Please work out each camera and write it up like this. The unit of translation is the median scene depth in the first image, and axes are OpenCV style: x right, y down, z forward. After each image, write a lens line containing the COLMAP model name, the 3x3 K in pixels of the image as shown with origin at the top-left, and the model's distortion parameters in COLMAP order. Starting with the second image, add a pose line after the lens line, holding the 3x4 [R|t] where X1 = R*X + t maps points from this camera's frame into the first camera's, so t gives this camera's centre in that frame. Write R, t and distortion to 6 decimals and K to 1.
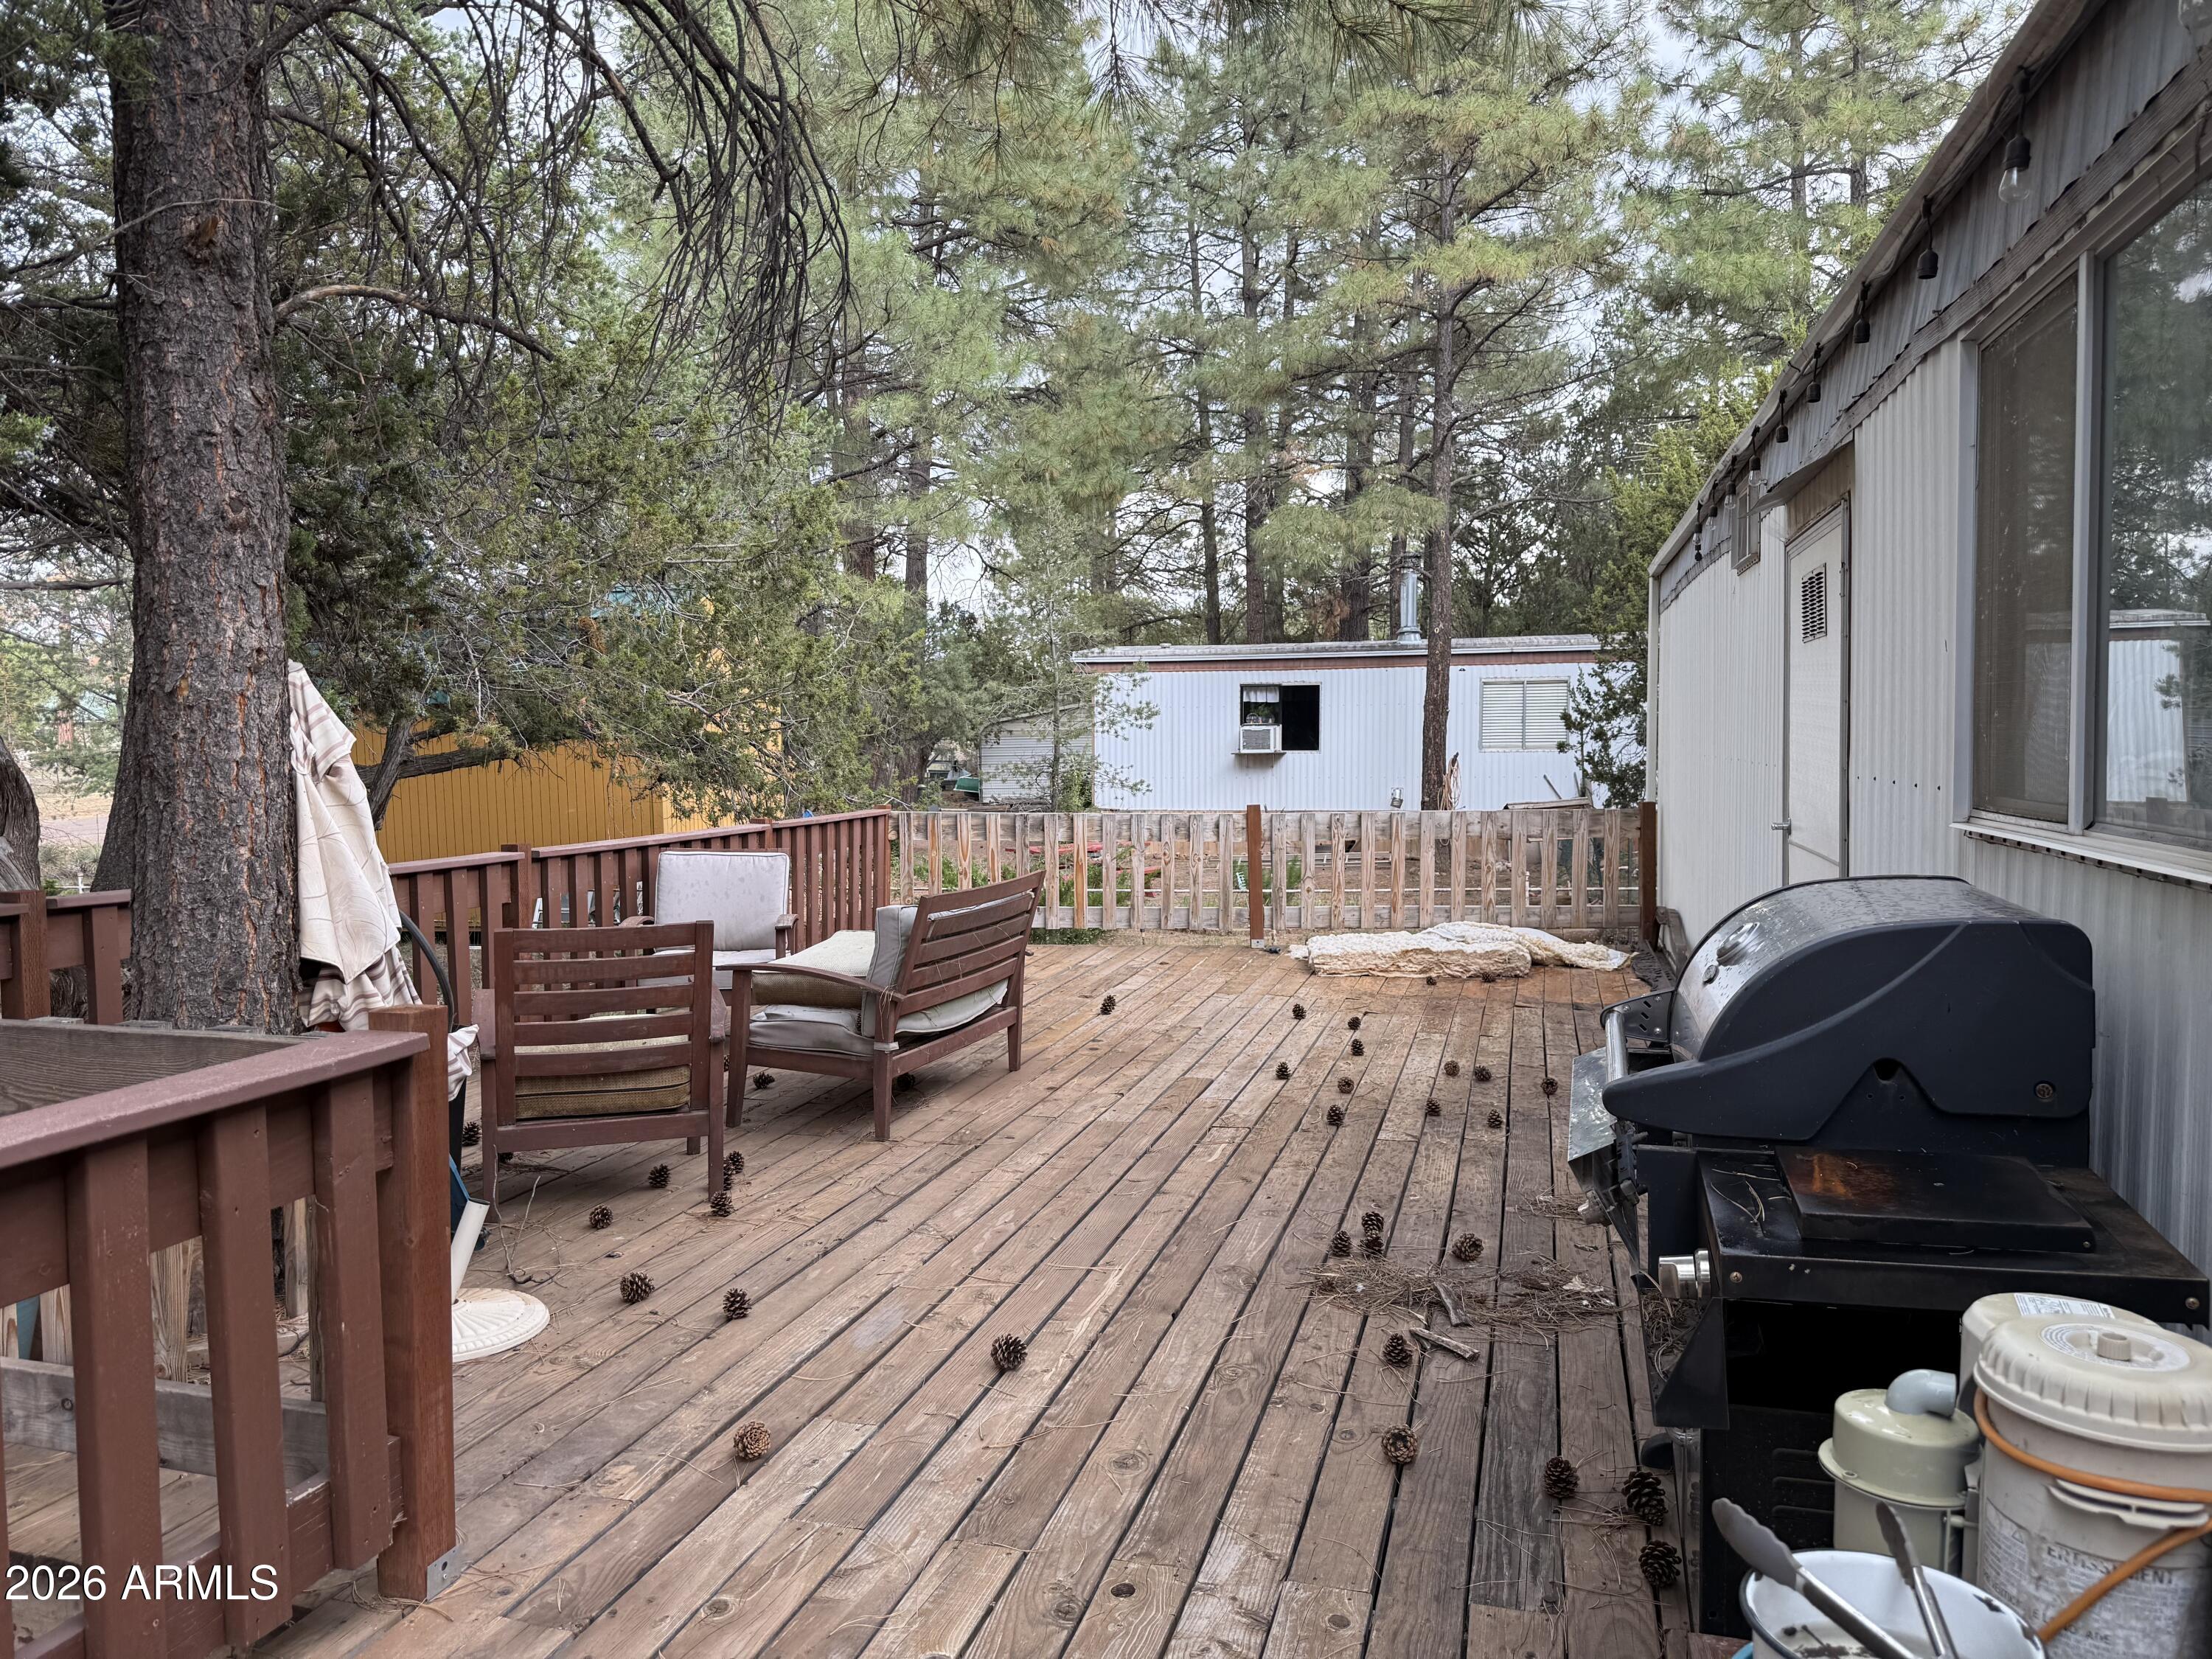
lens RADIAL K [[1579.3, 0, 1106.5], [0, 1579.3, 839.3], [0, 0, 1]] dist [0.051187, -0.062883]
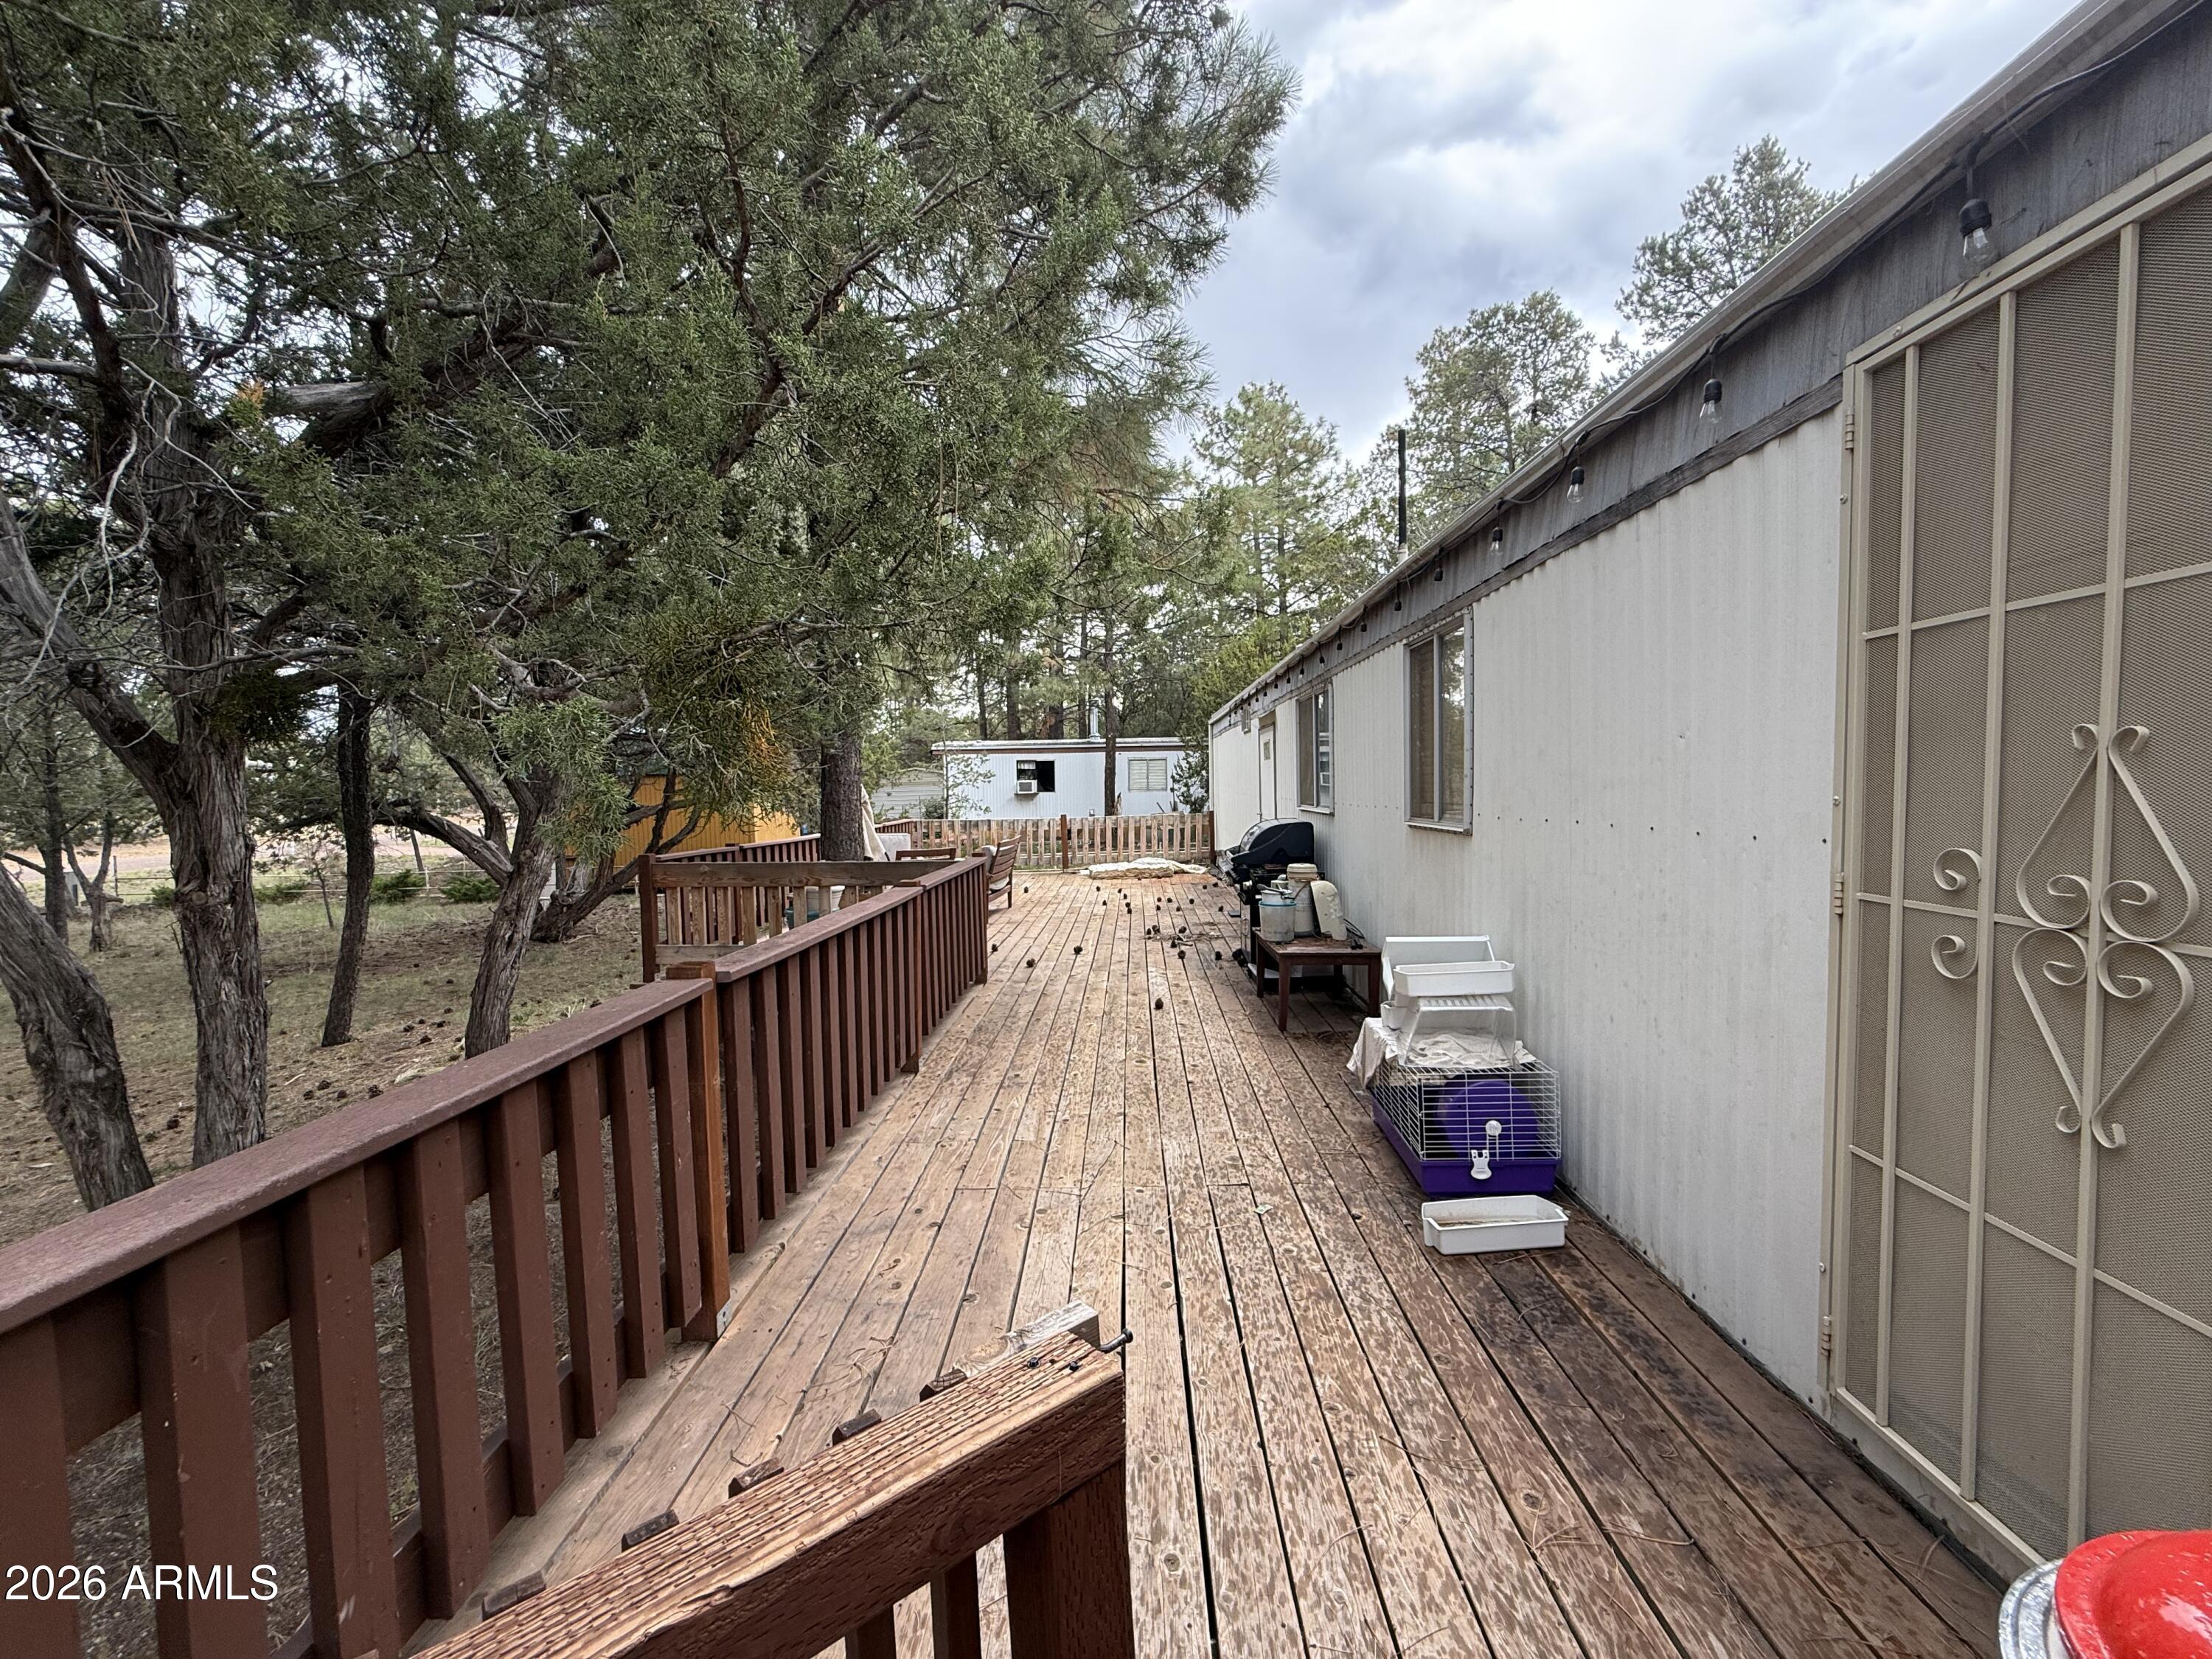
lens RADIAL K [[890.8, 0, 1109.4], [0, 890.8, 836.9], [0, 0, 1]] dist [-0.001399, 0.000474]
pose [[0.971844, -0.024543, 0.234343, -0.337042], [0.025856, 0.999662, -0.002532, 0.039001], [-0.234202, 0.008520, 0.972151, -0.776547]]
